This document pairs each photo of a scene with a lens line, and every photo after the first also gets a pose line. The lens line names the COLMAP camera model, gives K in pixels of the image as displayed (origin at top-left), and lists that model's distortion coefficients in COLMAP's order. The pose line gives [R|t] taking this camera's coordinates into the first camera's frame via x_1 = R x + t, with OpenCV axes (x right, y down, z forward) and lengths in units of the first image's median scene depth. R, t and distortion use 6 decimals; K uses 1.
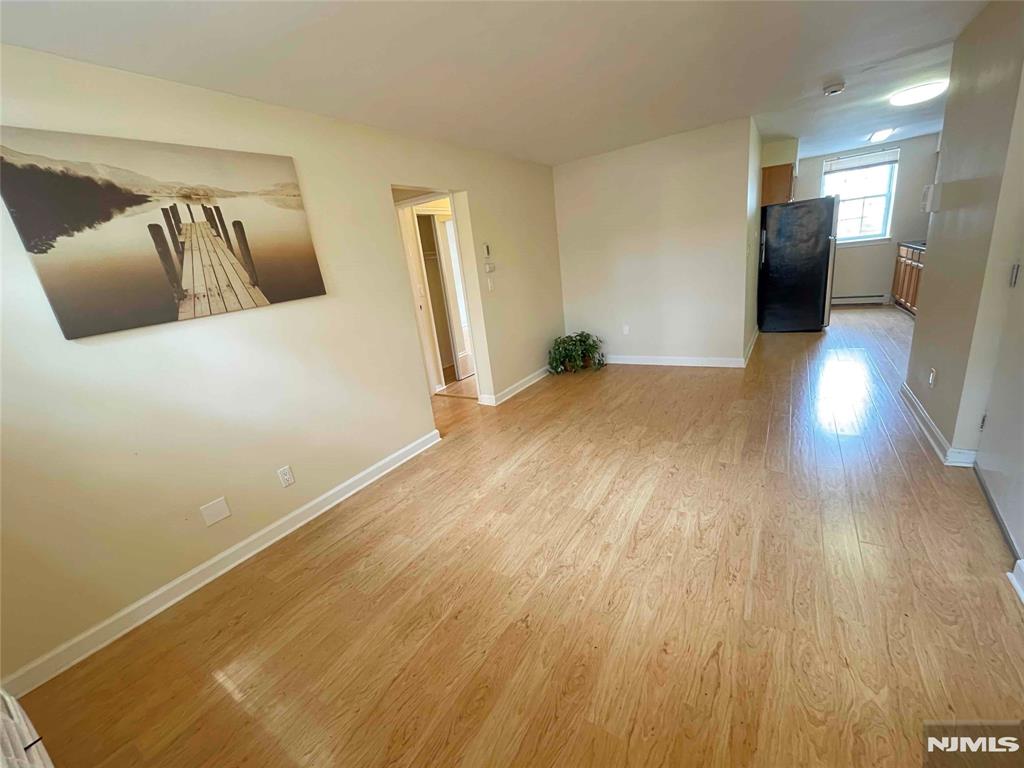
lens RADIAL K [[416.5, 0, 510.3], [0, 416.5, 379.2], [0, 0, 1]] dist [0.001111, 0.000499]
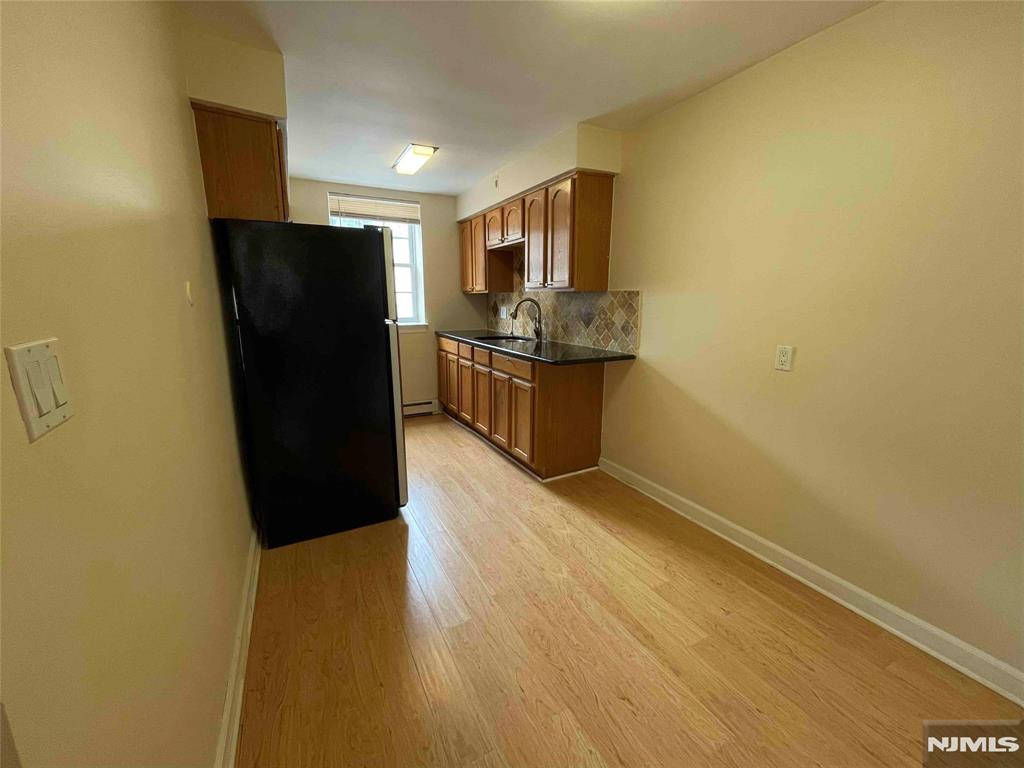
lens RADIAL K [[413.6, 0, 509.2], [0, 413.6, 384.8], [0, 0, 1]] dist [-0.000097, -0.000106]
pose [[0.491026, -0.062996, 0.868864, 0.912709], [0.185862, 0.981993, -0.033839, -0.478906], [-0.851087, 0.178105, 0.493893, 1.401983]]
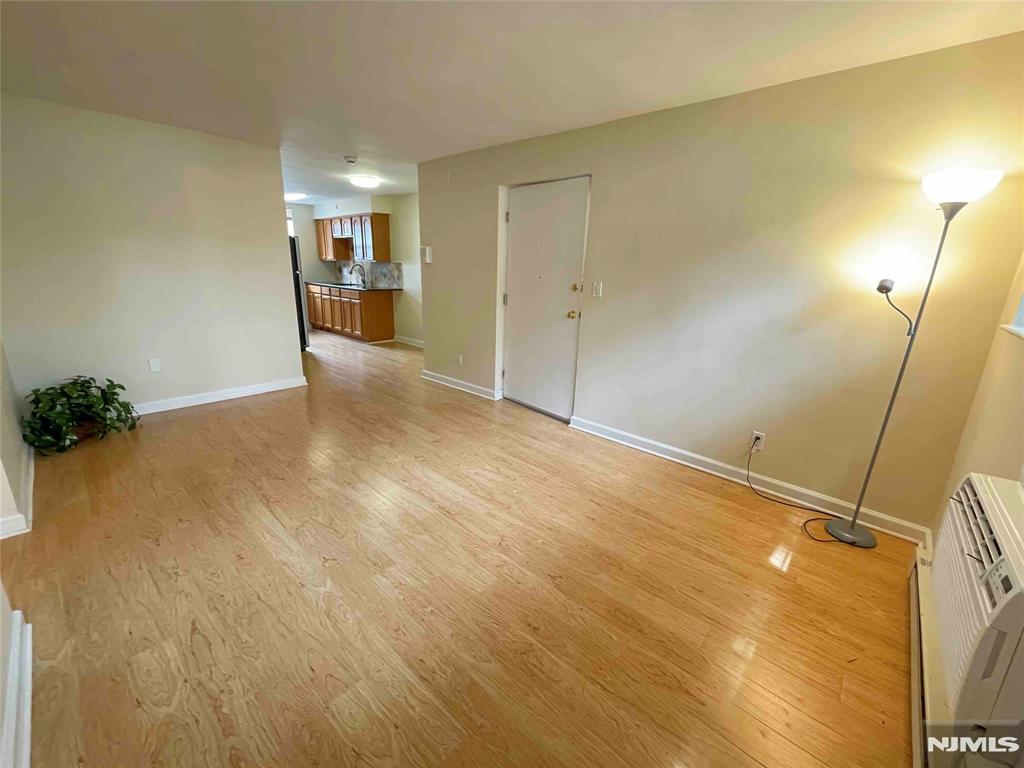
lens RADIAL K [[413.6, 0, 509.2], [0, 413.6, 384.8], [0, 0, 1]] dist [-0.000097, -0.000106]
pose [[0.161681, -0.152019, 0.975064, -0.675587], [0.226547, 0.967393, 0.113258, -0.052363], [-0.960487, 0.202586, 0.190848, 0.542865]]
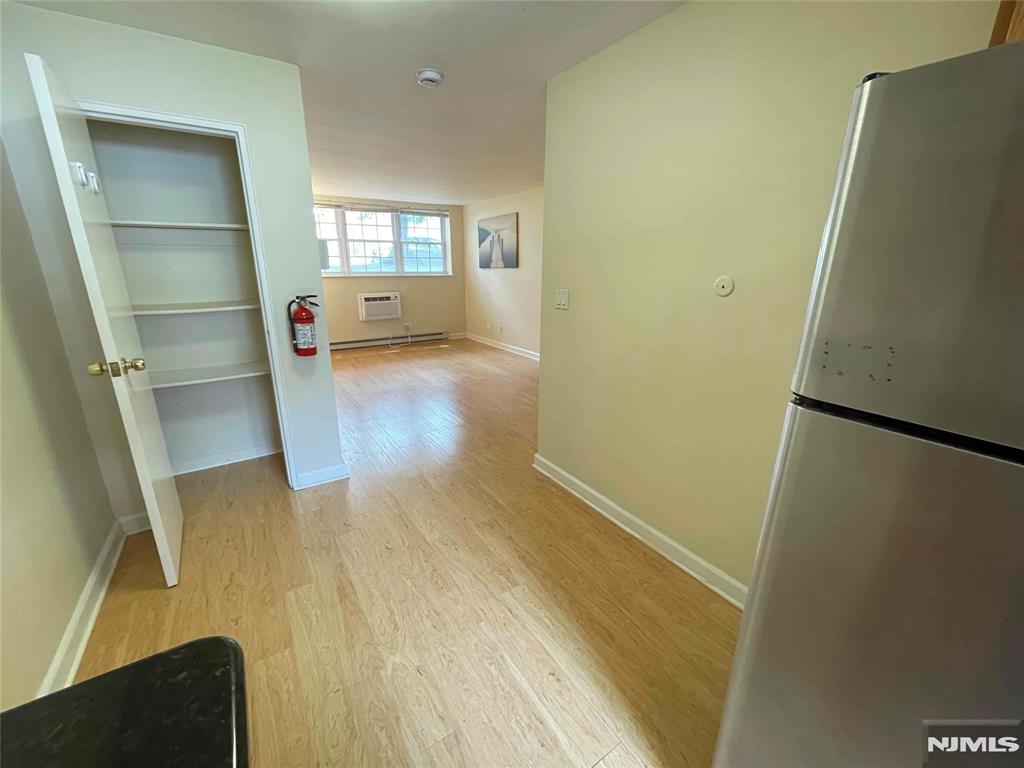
lens RADIAL K [[416.5, 0, 510.3], [0, 416.5, 379.2], [0, 0, 1]] dist [0.001111, 0.000499]
pose [[-0.400019, 0.359592, -0.843017, 1.936796], [-0.212294, 0.858445, 0.466908, -0.805676], [0.891581, 0.365740, -0.267056, 1.940224]]
